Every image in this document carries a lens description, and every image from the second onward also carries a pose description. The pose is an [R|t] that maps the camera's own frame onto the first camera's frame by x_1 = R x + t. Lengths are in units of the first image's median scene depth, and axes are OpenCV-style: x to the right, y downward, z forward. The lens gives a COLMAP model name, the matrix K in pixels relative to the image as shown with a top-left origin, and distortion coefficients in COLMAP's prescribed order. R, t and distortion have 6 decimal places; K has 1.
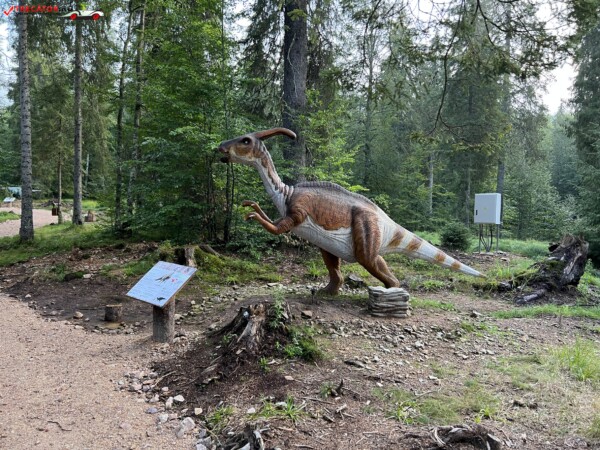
lens RADIAL K [[451.7, 0, 300.0], [0, 451.7, 225.0], [0, 0, 1]] dist [0.064658, -0.070631]
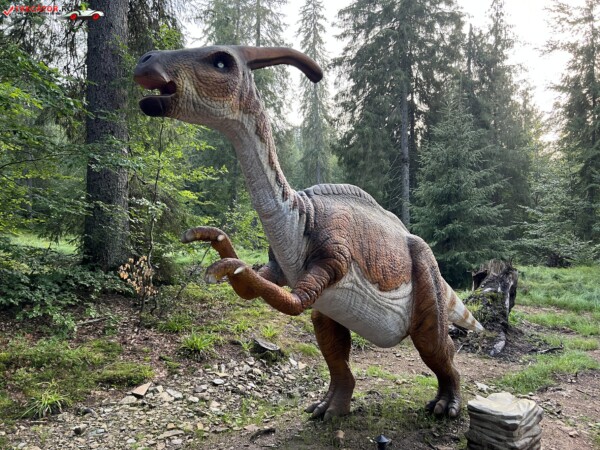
lens RADIAL K [[451.7, 0, 300.0], [0, 451.7, 225.0], [0, 0, 1]] dist [0.064658, -0.070631]
pose [[0.823339, -0.002378, 0.567545, -0.268311], [0.012170, 0.999835, -0.013466, -0.050557], [-0.567420, 0.017994, 0.823232, 0.663724]]
